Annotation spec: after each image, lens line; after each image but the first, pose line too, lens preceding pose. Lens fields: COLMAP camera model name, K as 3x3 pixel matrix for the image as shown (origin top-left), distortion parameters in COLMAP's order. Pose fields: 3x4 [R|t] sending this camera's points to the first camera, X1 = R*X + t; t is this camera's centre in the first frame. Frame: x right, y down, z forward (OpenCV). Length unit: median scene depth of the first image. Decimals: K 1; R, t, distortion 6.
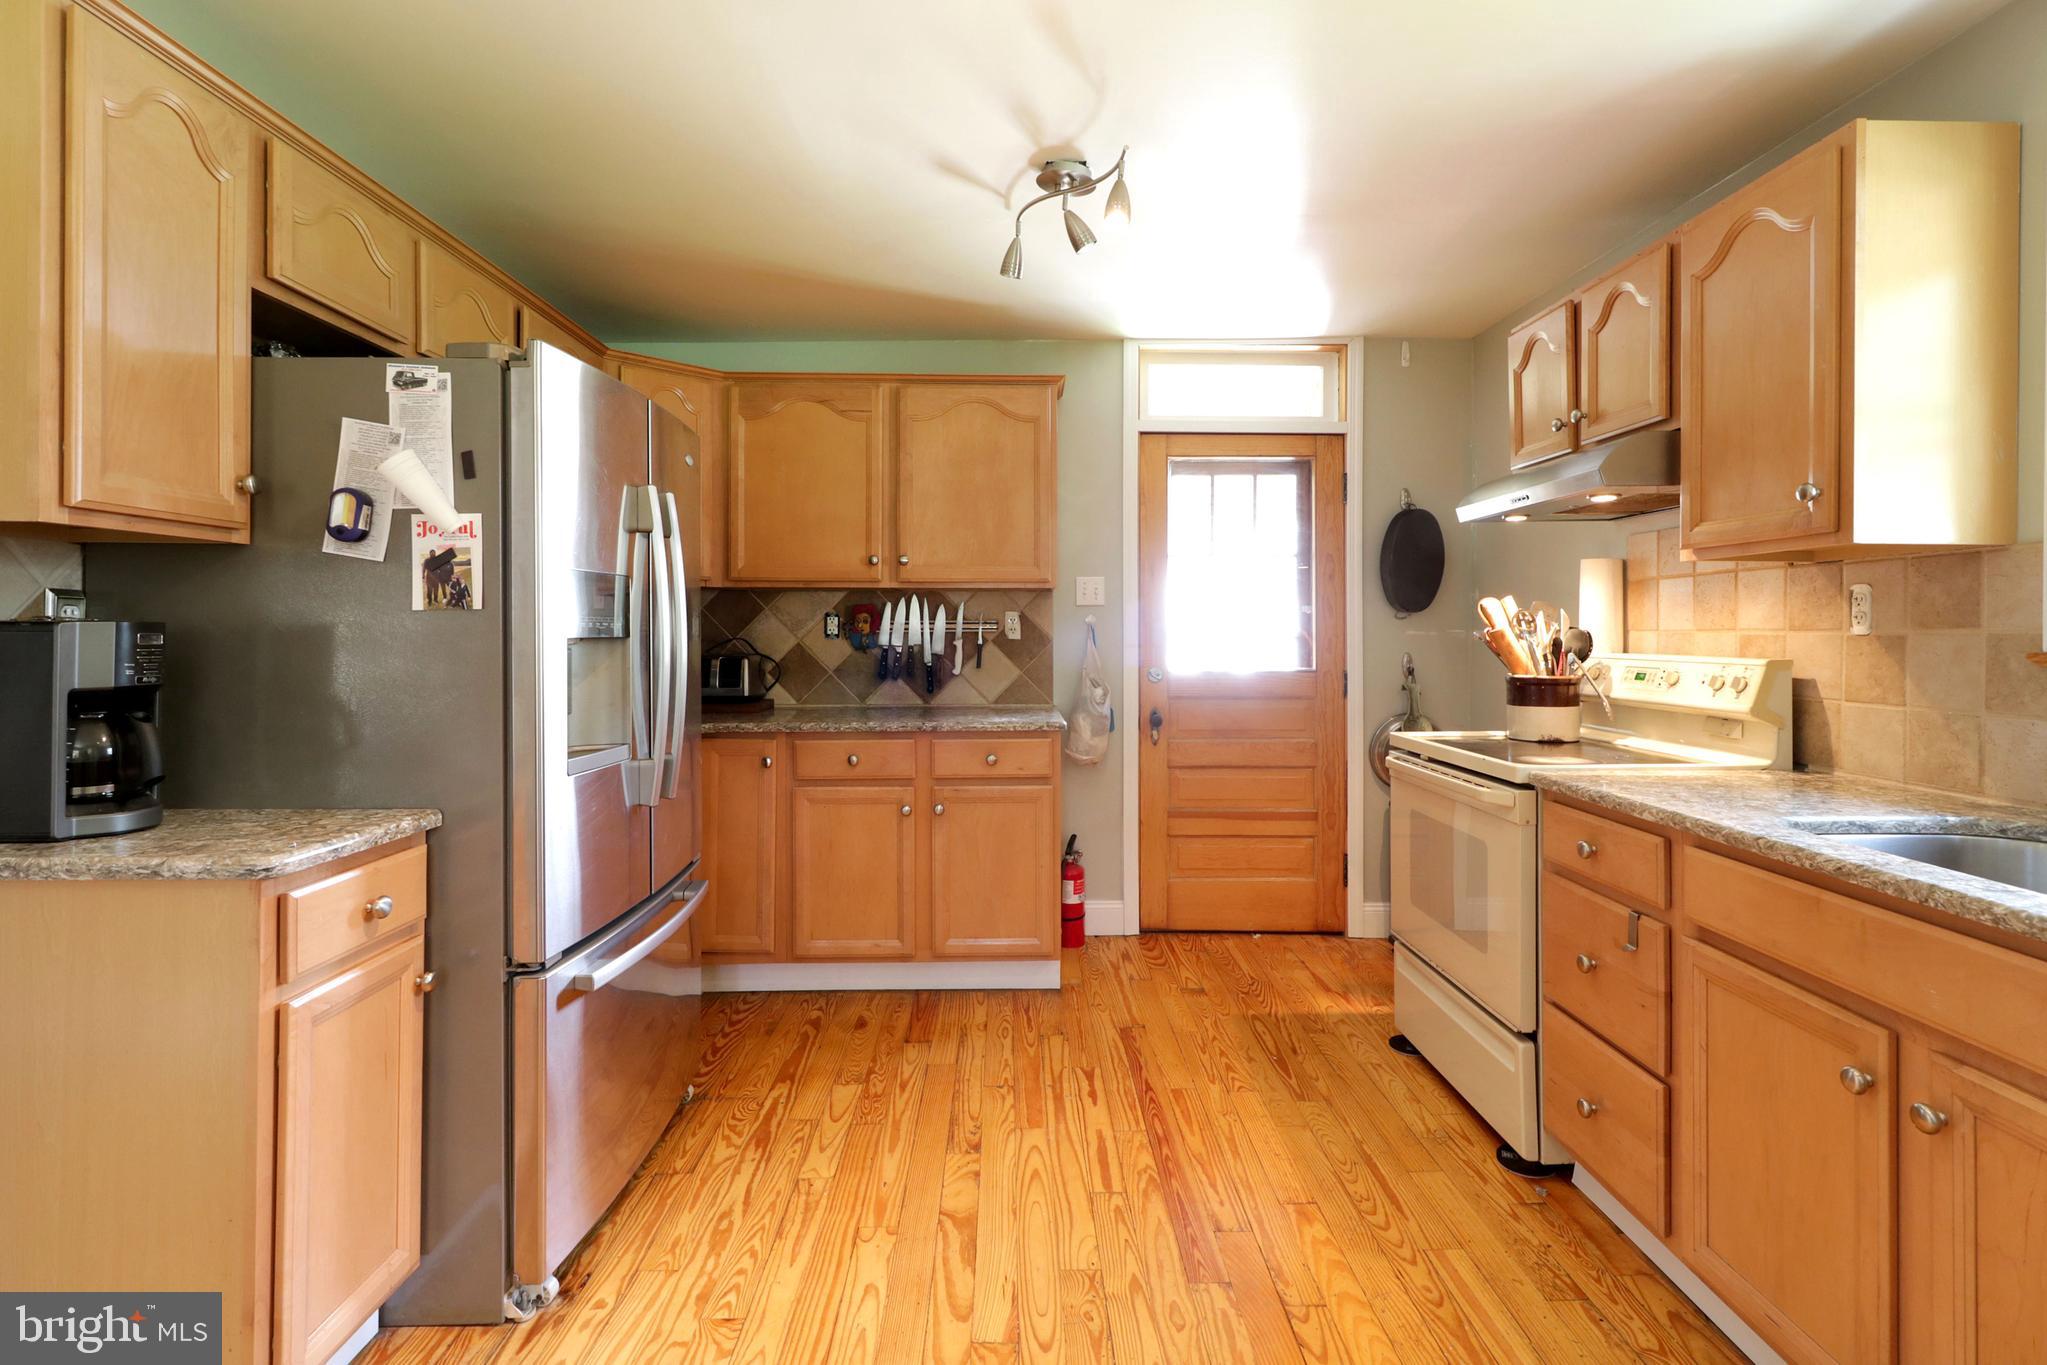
lens RADIAL K [[984.5, 0, 1039.0], [0, 984.5, 628.5], [0, 0, 1]] dist [0.005345, 0.002518]
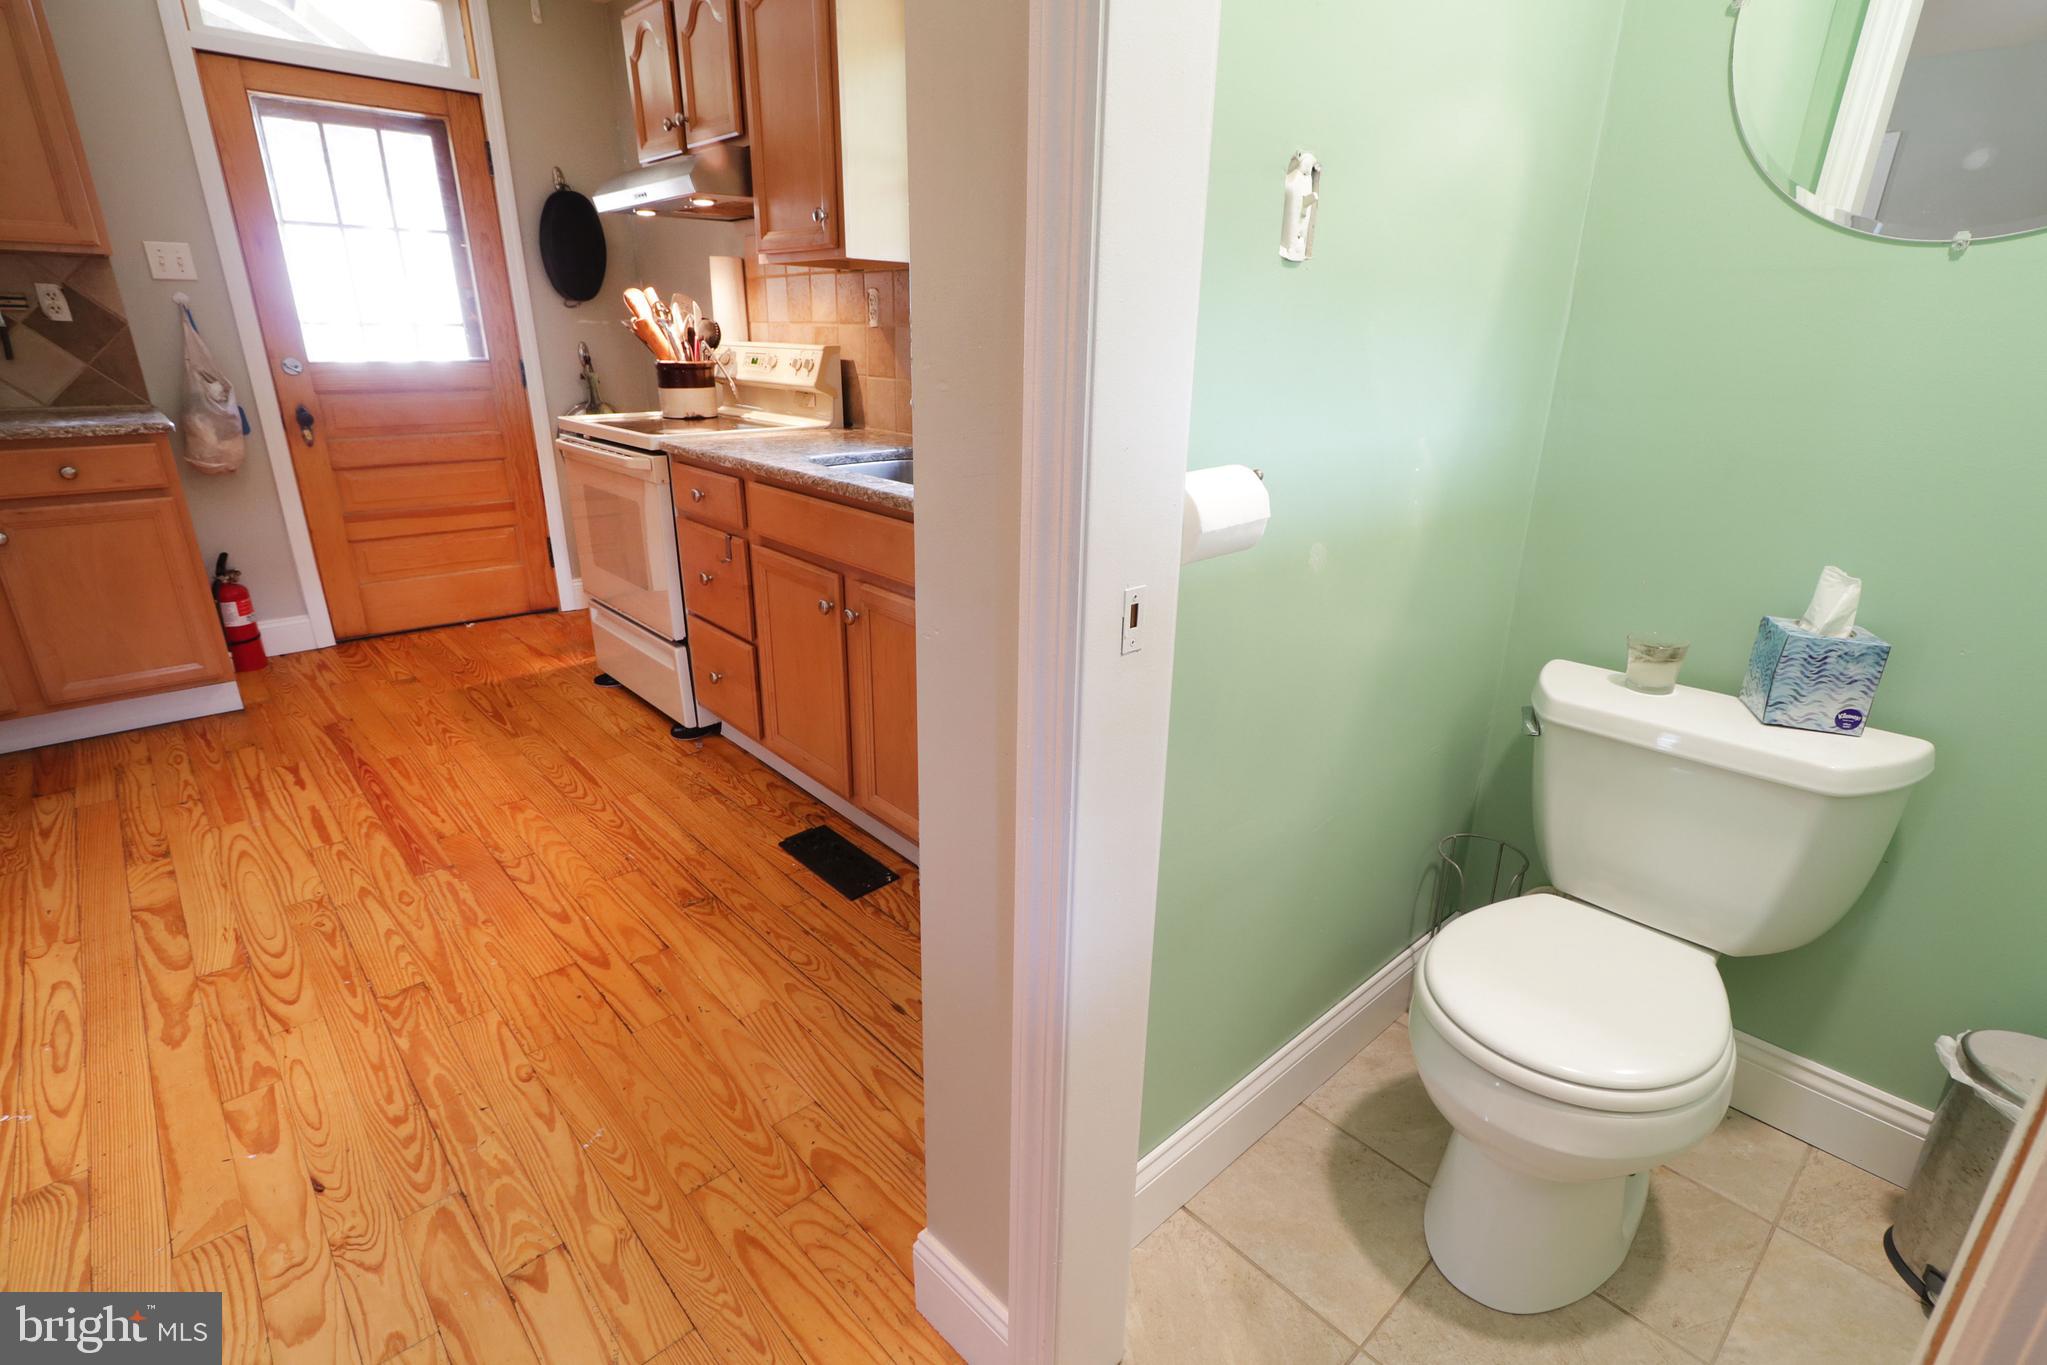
lens RADIAL K [[984.5, 0, 1031.0], [0, 984.5, 671.6], [0, 0, 1]] dist [0.005345, 0.002518]
pose [[0.756555, -0.207068, 0.620279, 0.014647], [-0.014511, 0.942992, 0.332499, -0.000213], [-0.653768, -0.260555, 0.710421, -0.213624]]
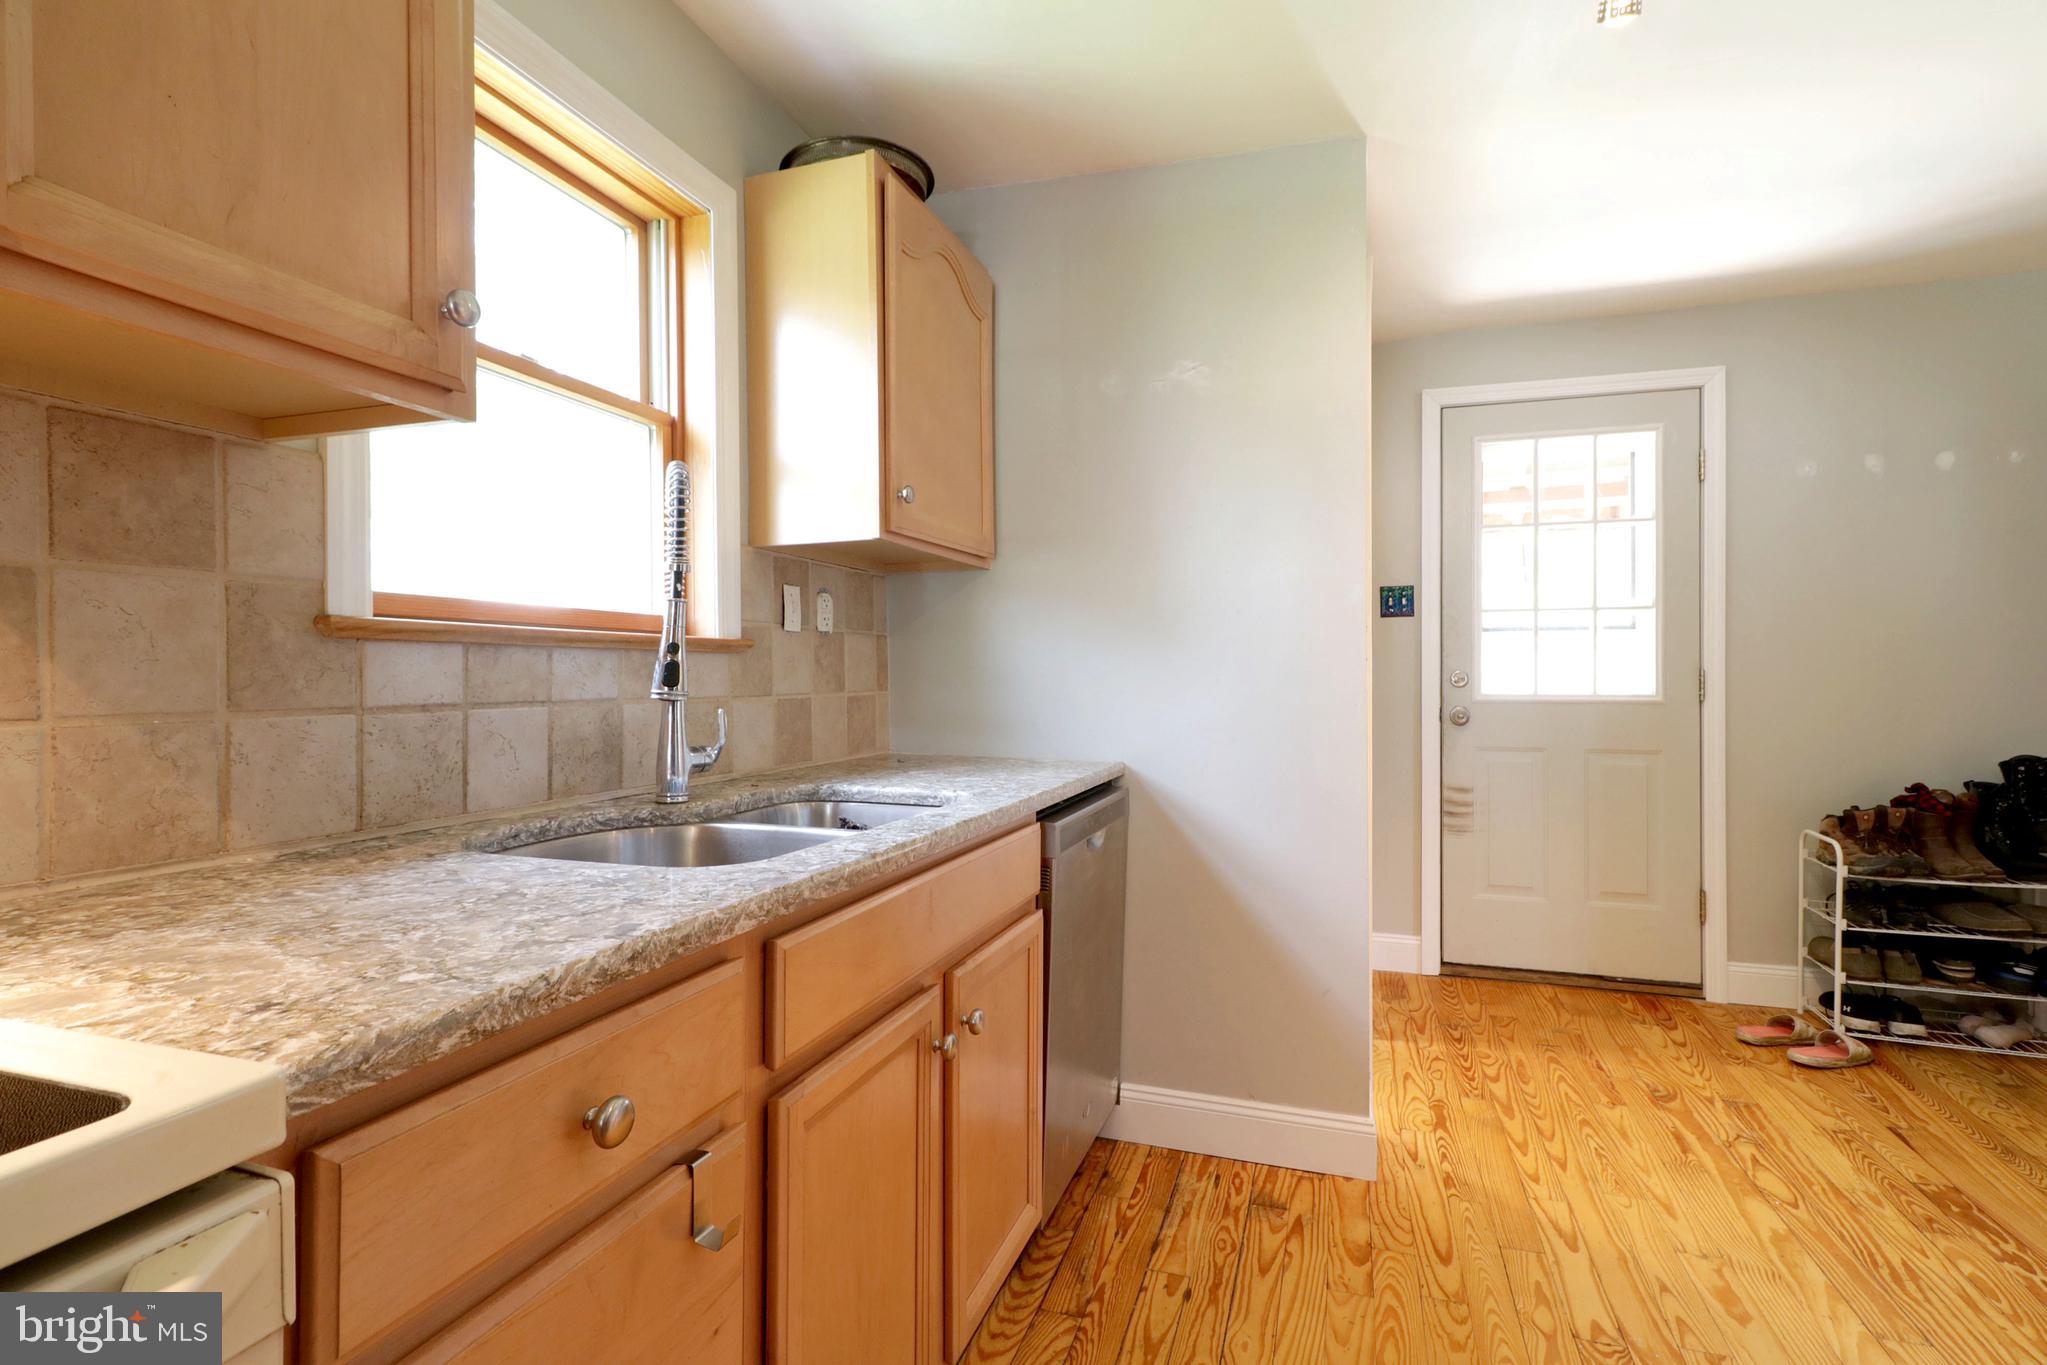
lens RADIAL K [[984.5, 0, 1041.2], [0, 984.5, 672.1], [0, 0, 1]] dist [0.005345, 0.002518]
pose [[-0.944526, -0.001039, 0.328434, 0.198186], [-0.002444, 0.999990, -0.003867, 0.040279], [-0.328426, -0.004455, -0.944519, 0.920421]]
